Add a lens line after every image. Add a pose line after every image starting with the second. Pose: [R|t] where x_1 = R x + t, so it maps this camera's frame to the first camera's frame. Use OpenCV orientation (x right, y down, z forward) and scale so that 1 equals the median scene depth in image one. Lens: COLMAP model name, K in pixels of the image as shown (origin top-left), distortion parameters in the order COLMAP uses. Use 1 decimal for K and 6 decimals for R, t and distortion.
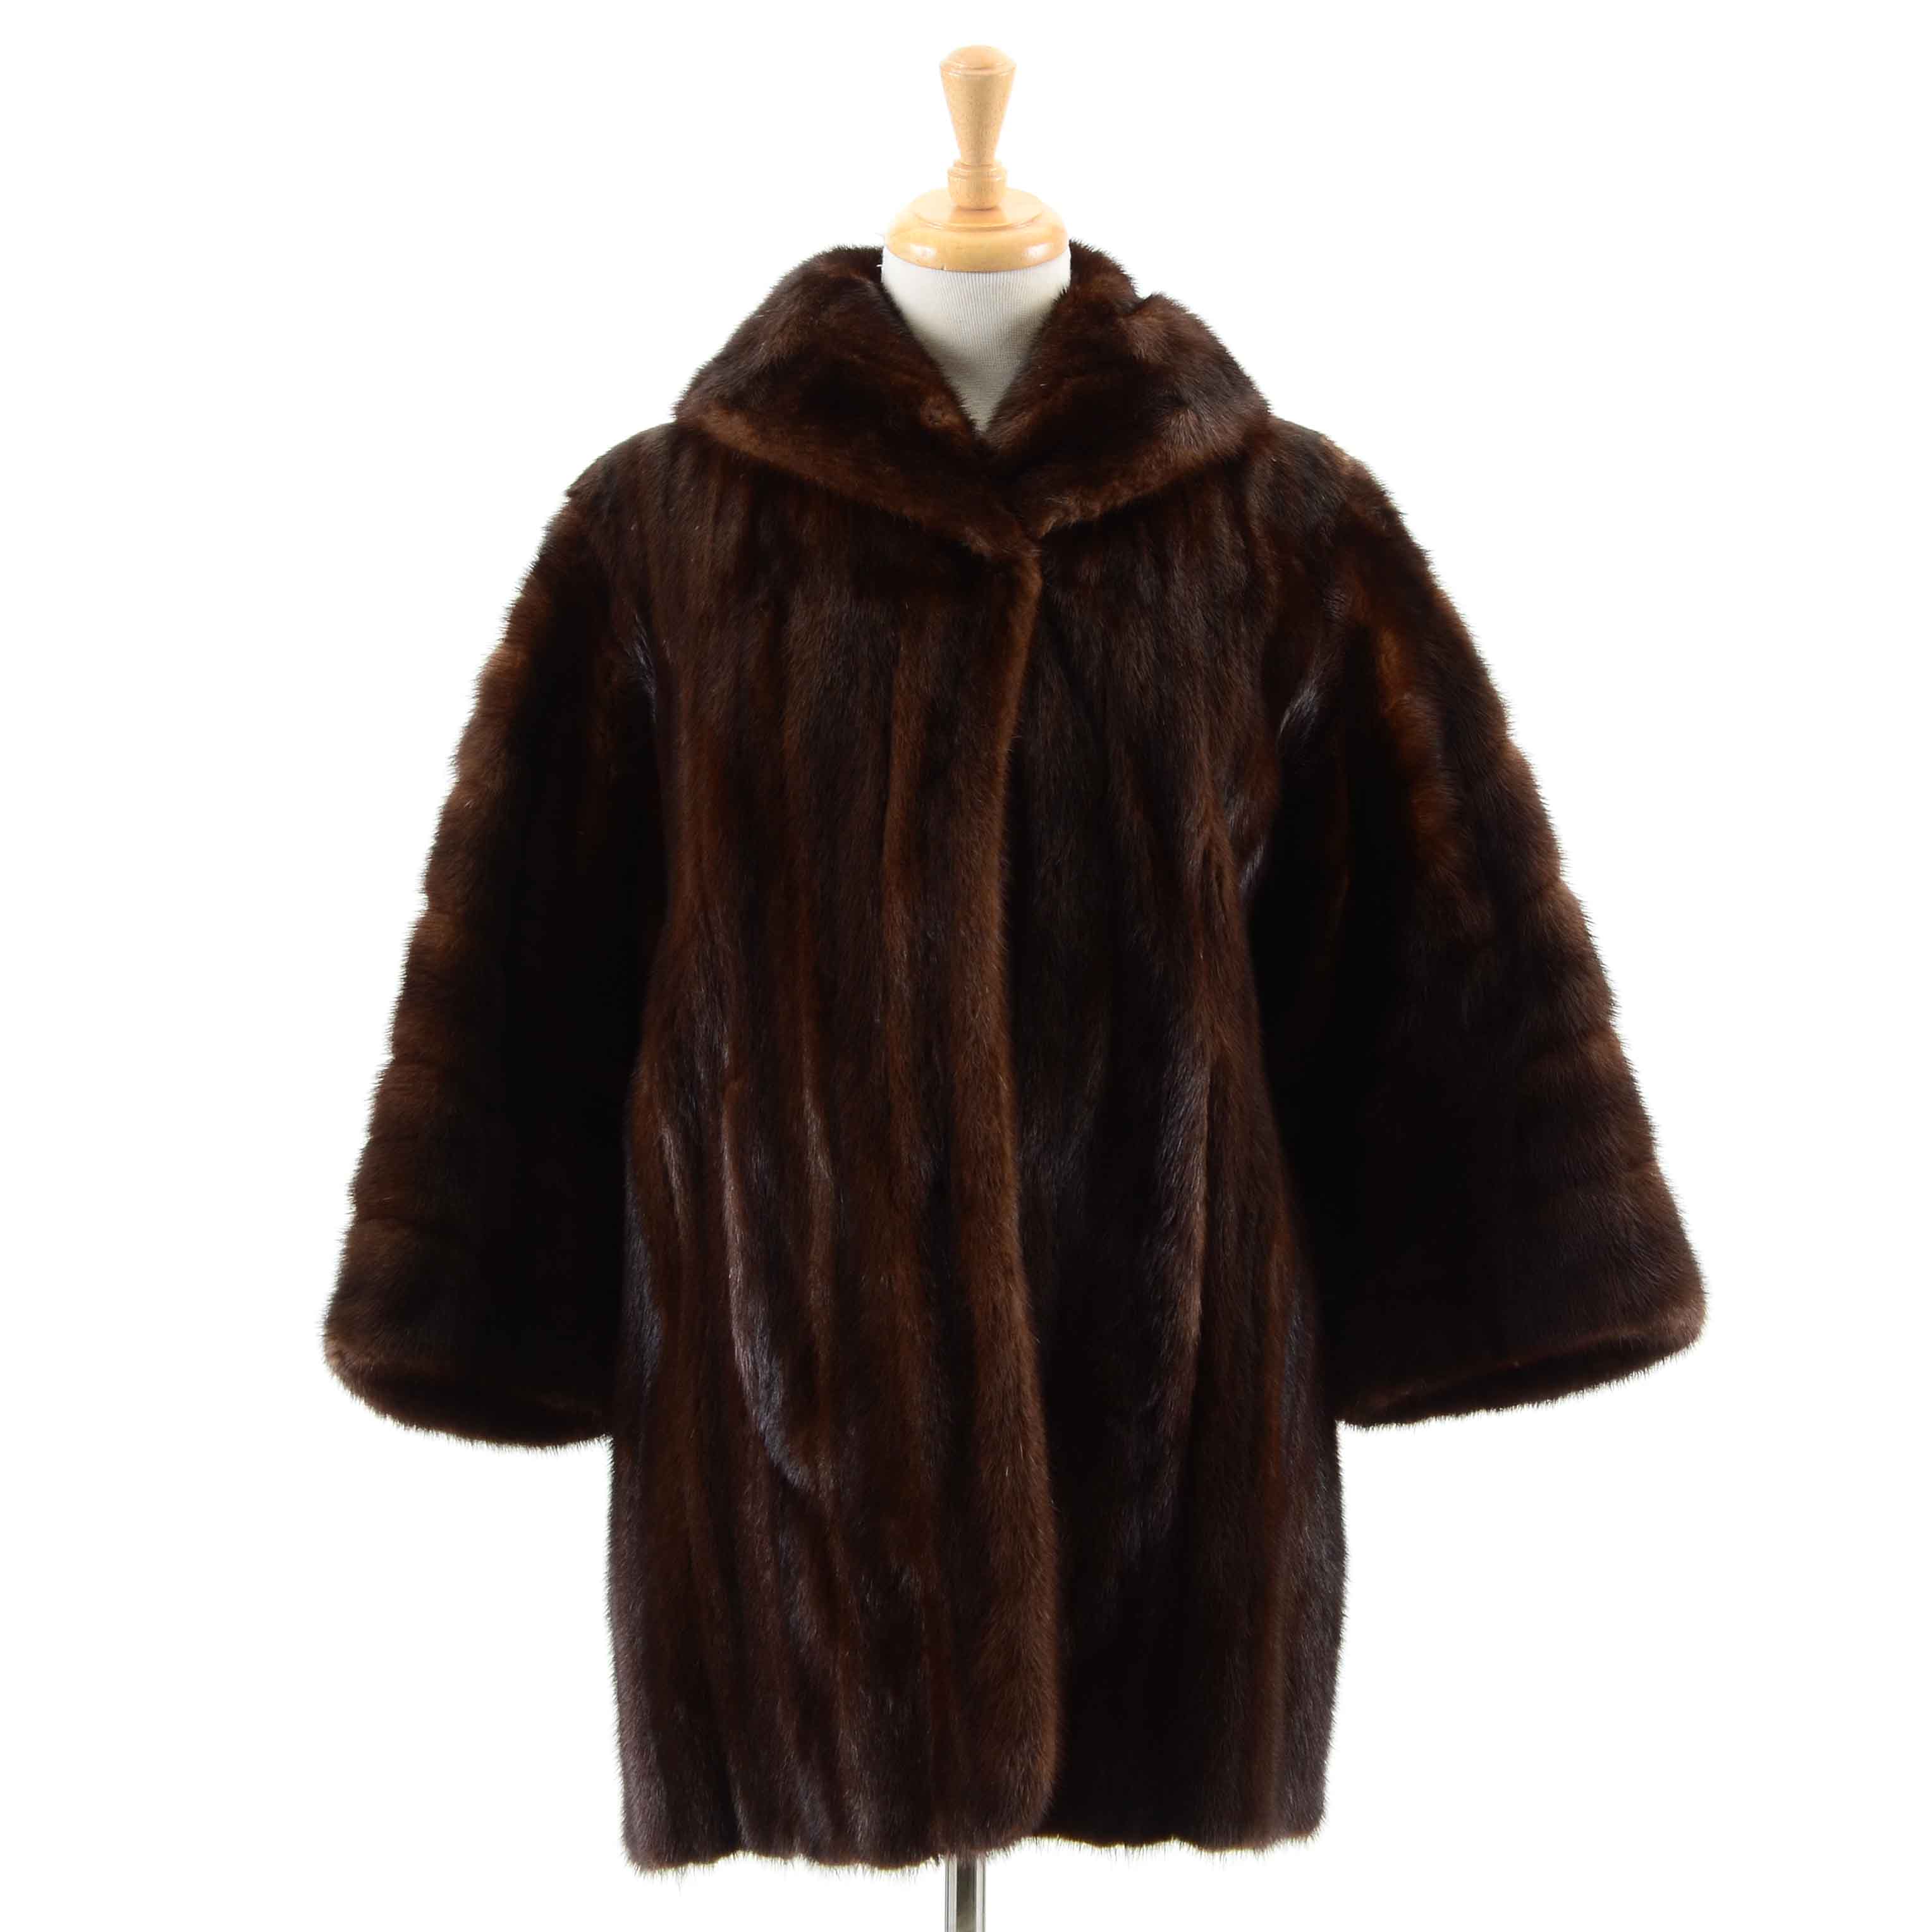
lens RADIAL K [[7919.5, 0, 966.0], [0, 7919.5, 966.0], [0, 0, 1]] dist [0.594211, -1.280198]
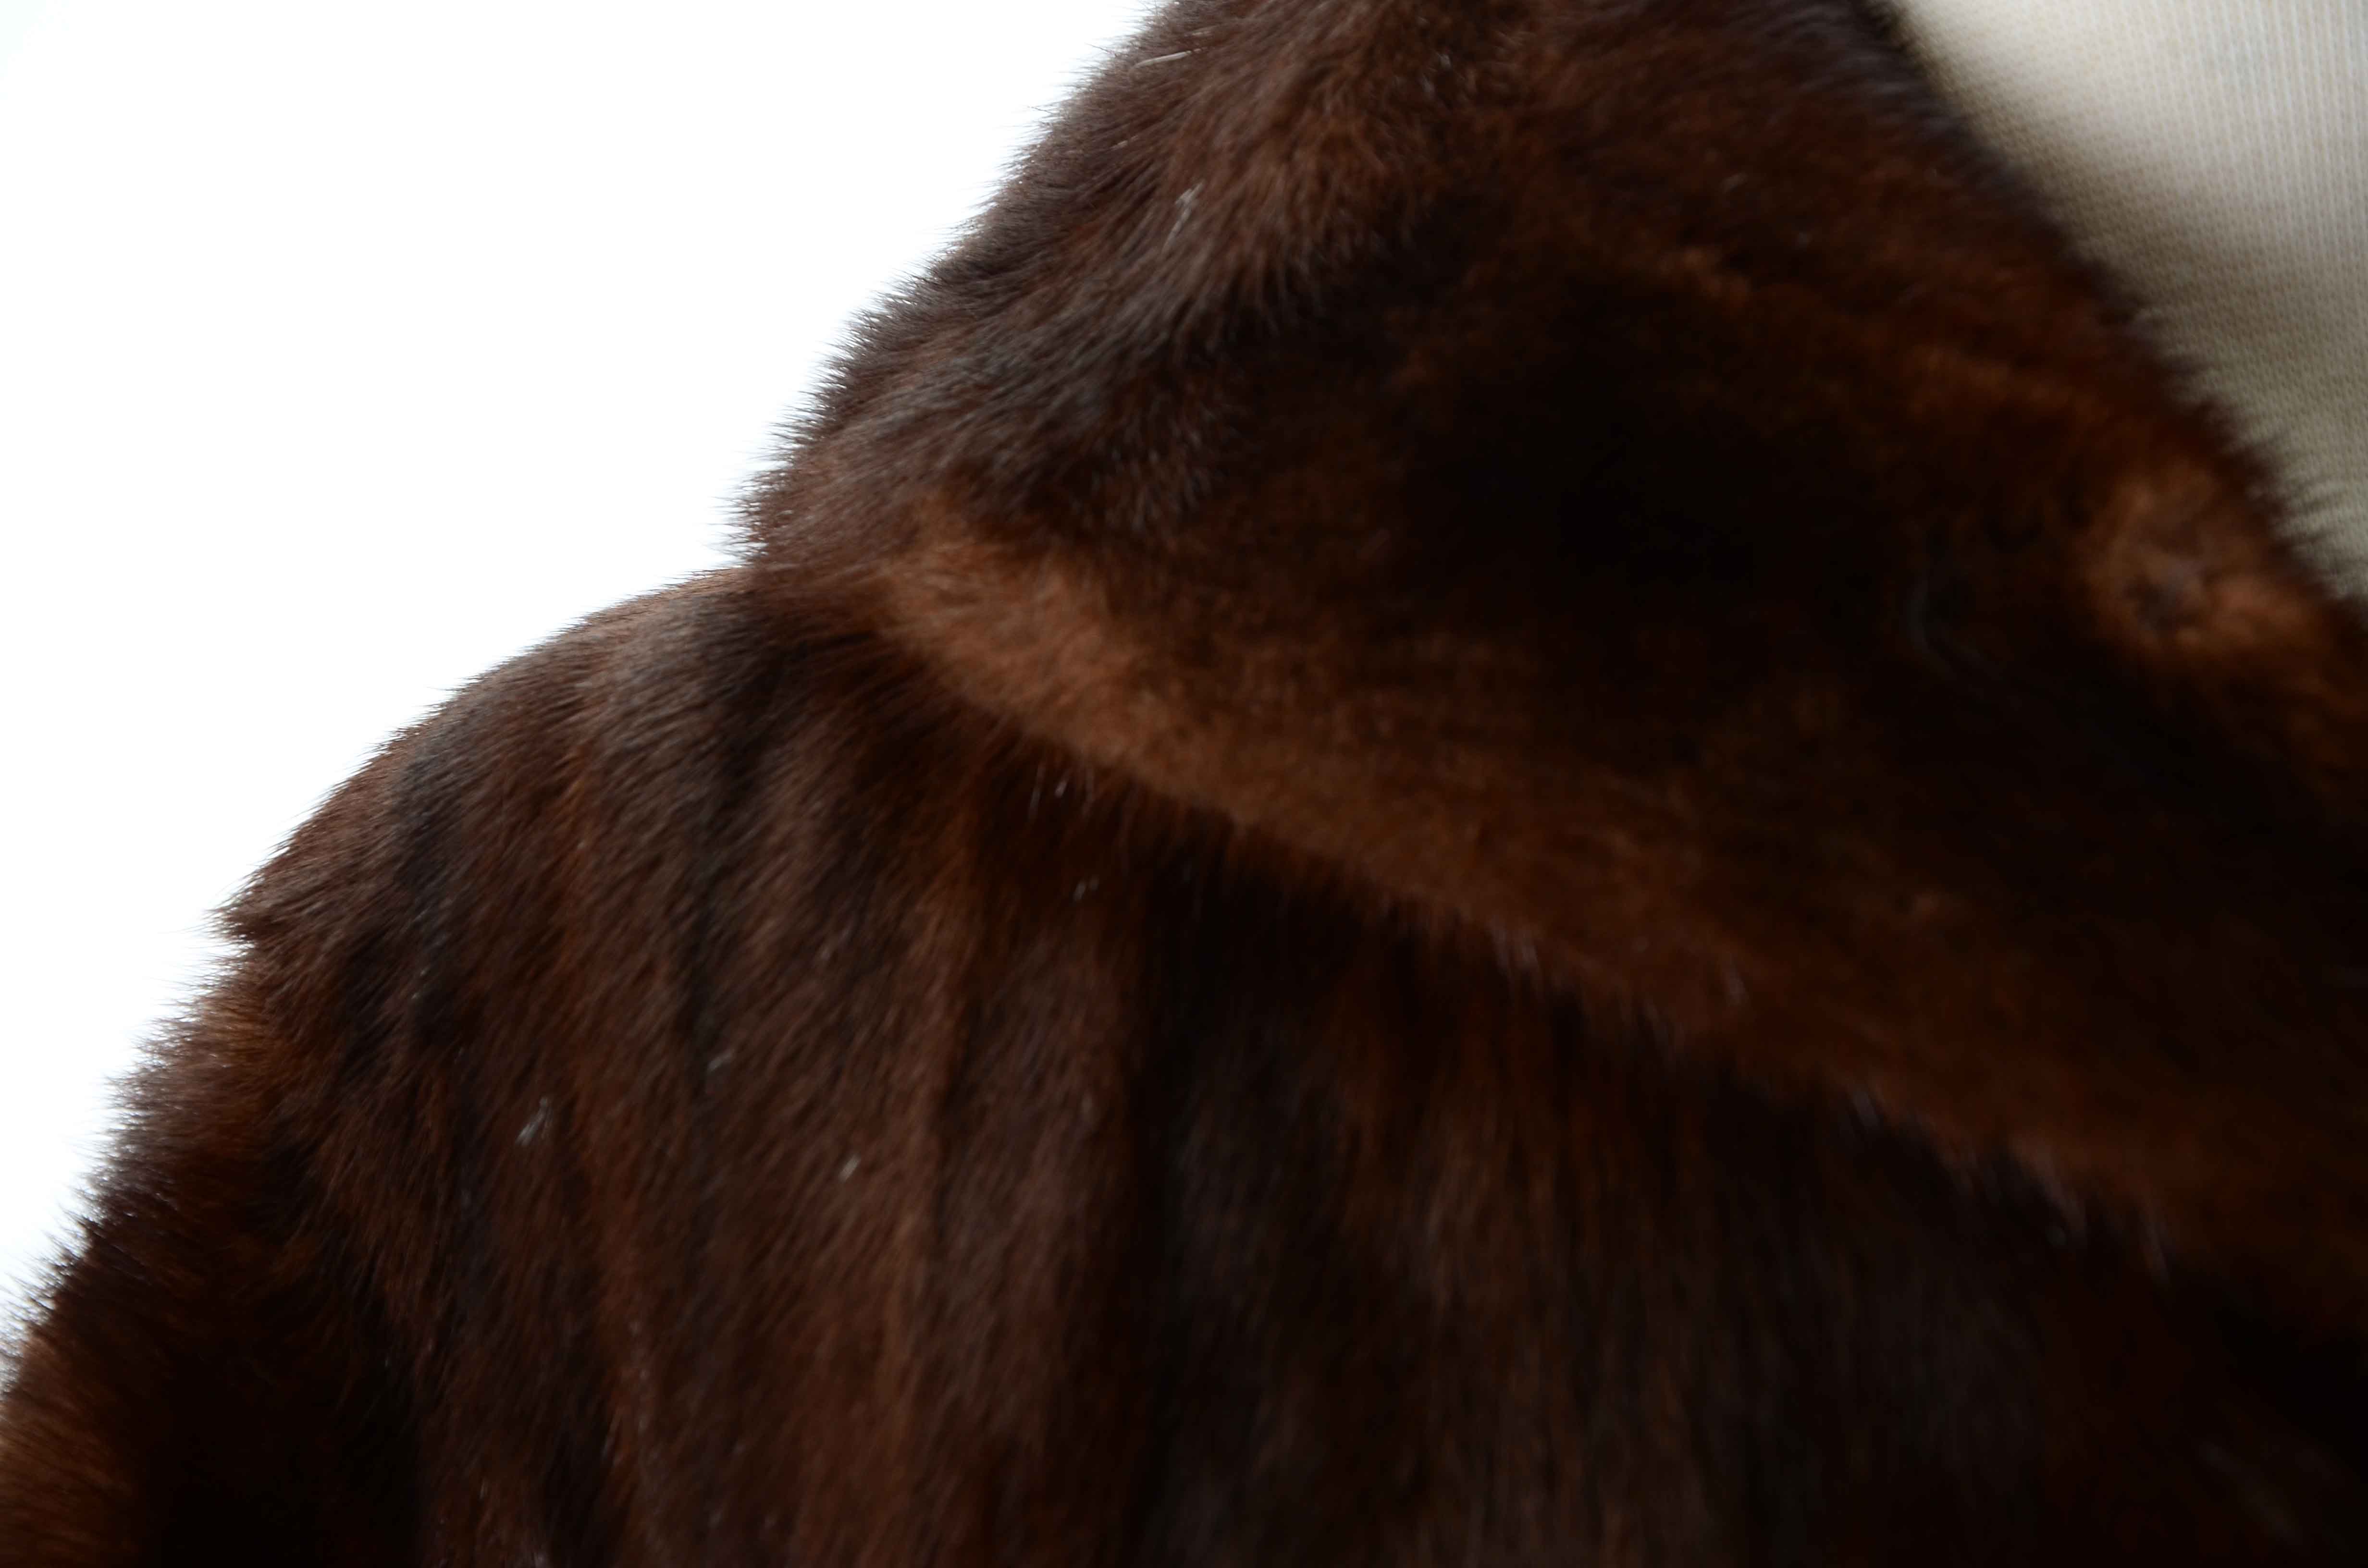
lens RADIAL K [[7098.5, 0, 1184.0], [0, 7098.5, 784.0], [0, 0, 1]] dist [0.512582, -0.131505]
pose [[0.999962, -0.006854, -0.005463, -0.025116], [0.006902, 0.999938, 0.008768, -0.066350], [0.005402, -0.008806, 0.999947, 0.837545]]
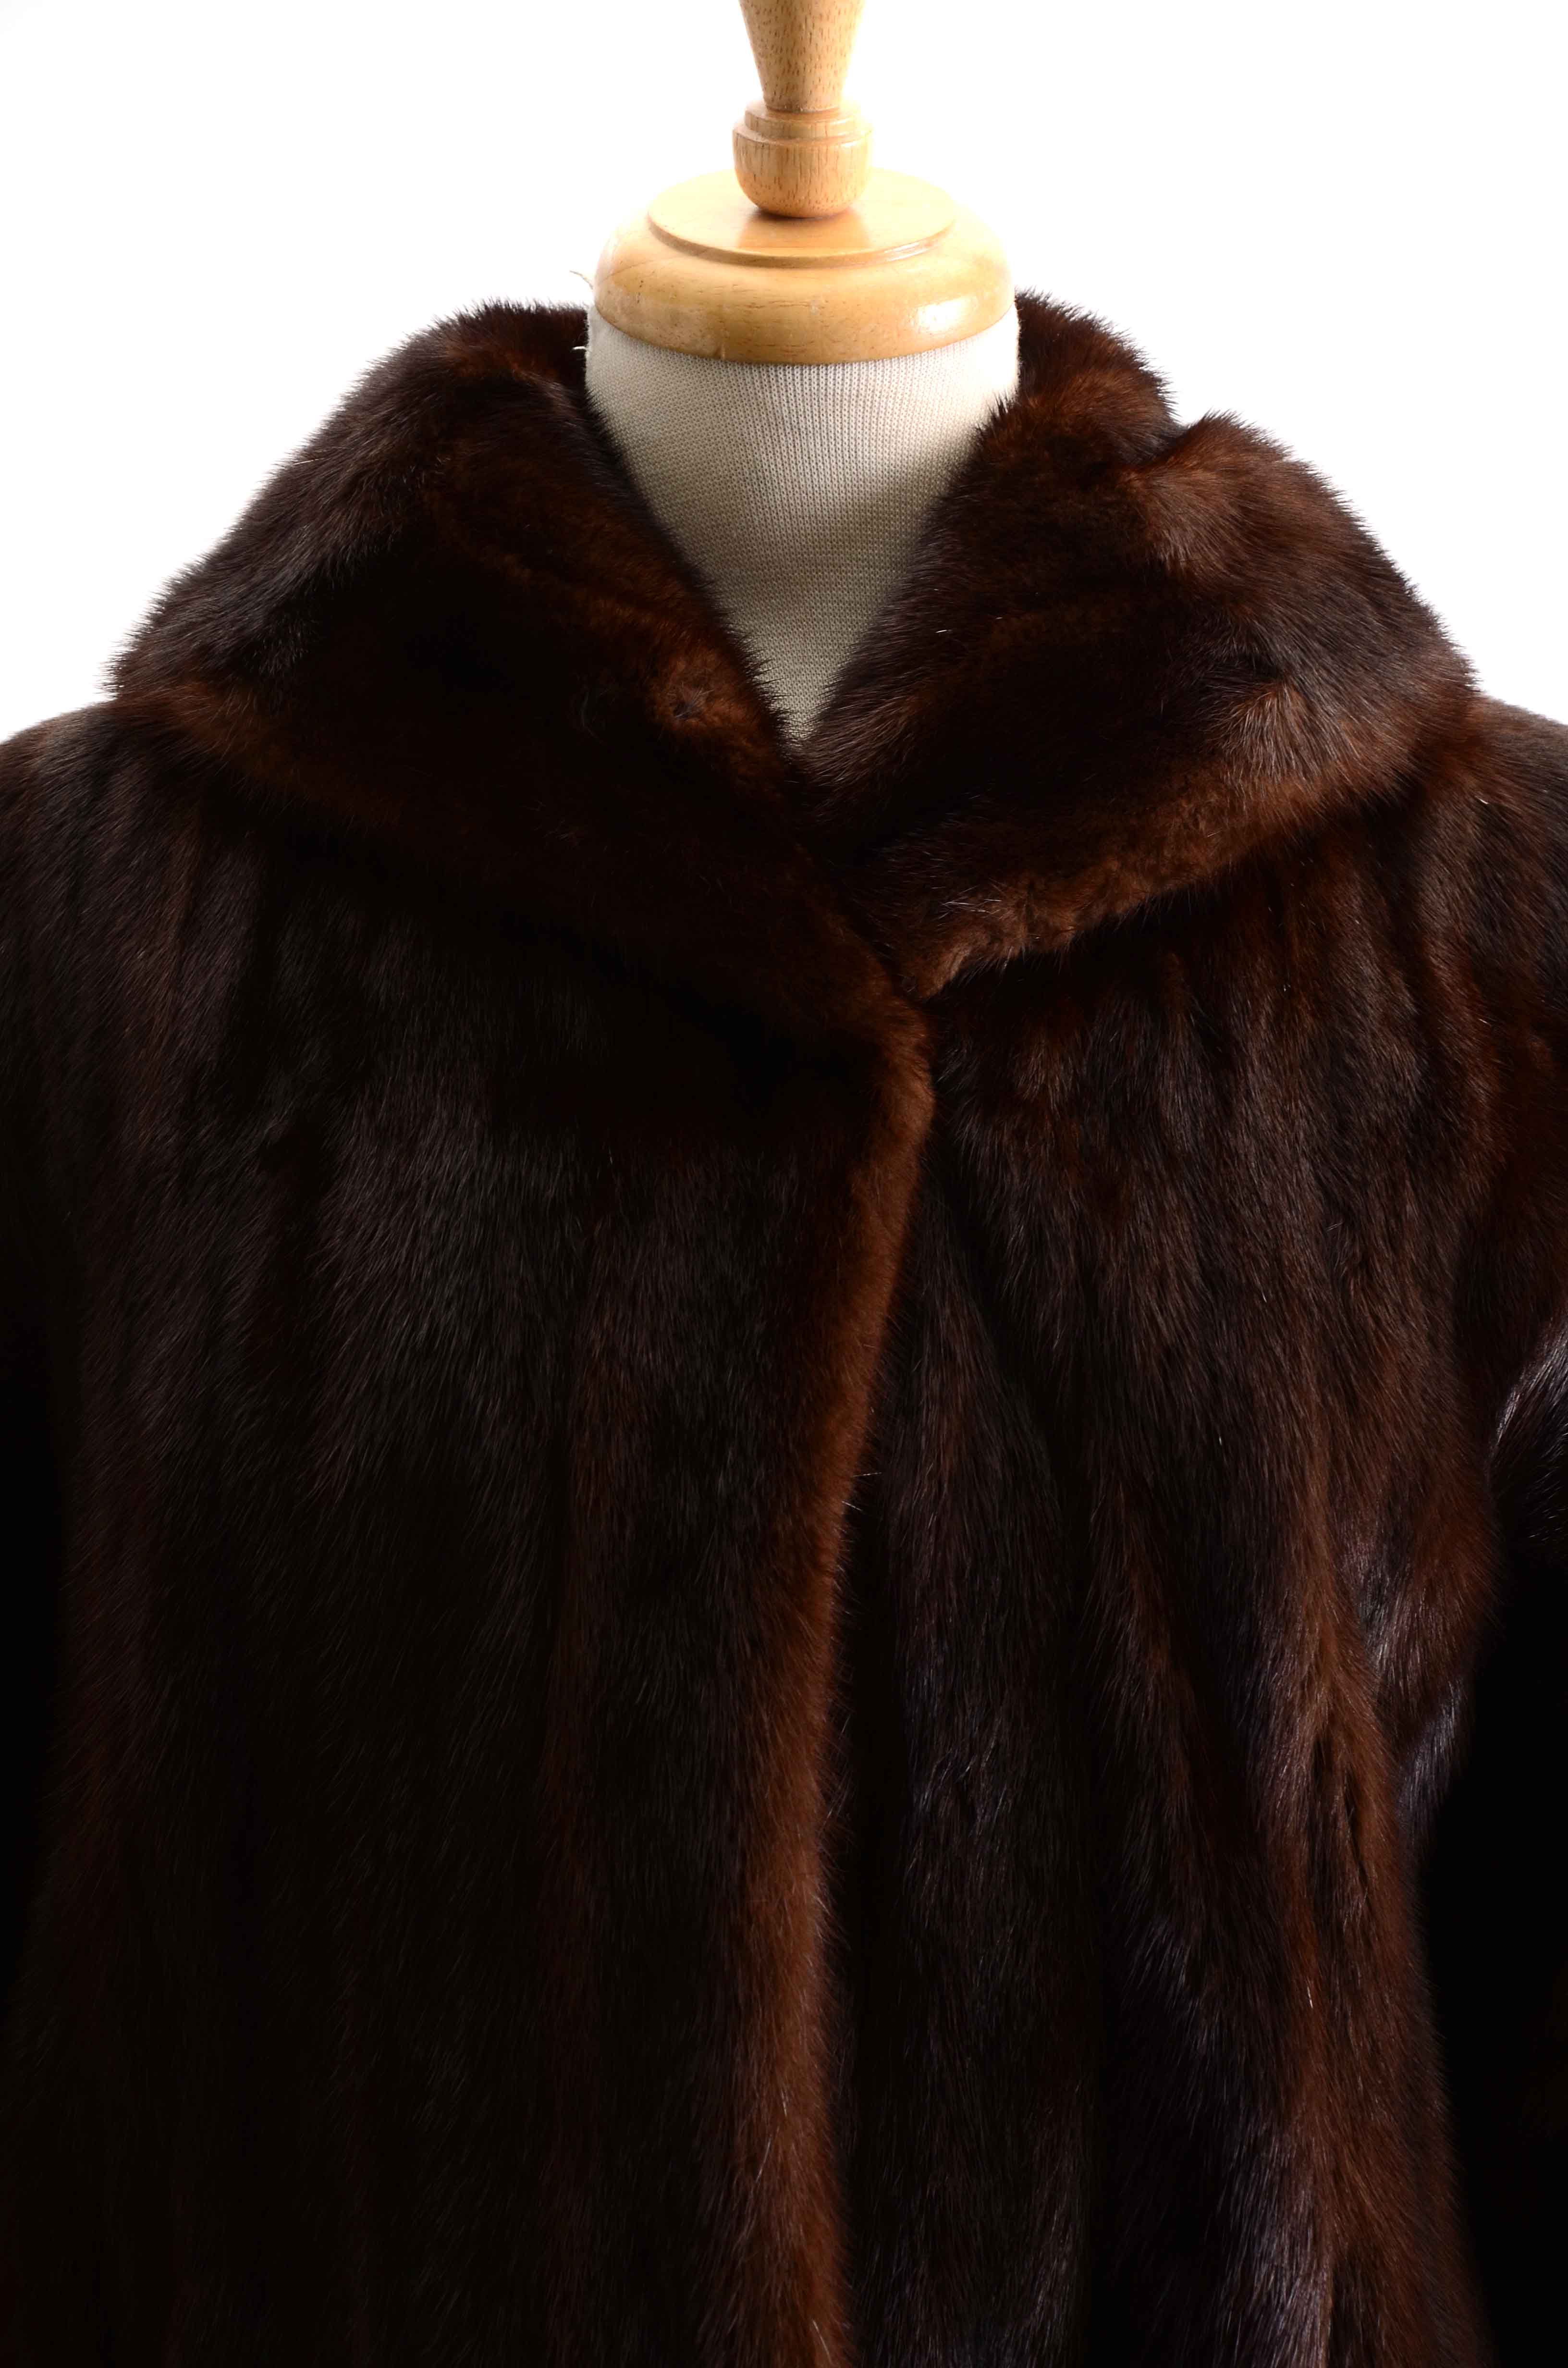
lens RADIAL K [[8060.9, 0, 825.8], [0, 8060.9, 1221.1], [0, 0, 1]] dist [0.990427, 1.264648]
pose [[0.999592, 0.007900, -0.027431, 0.015530], [-0.007574, 0.999900, 0.011966, -0.046673], [0.027522, -0.011753, 0.999552, 0.565323]]
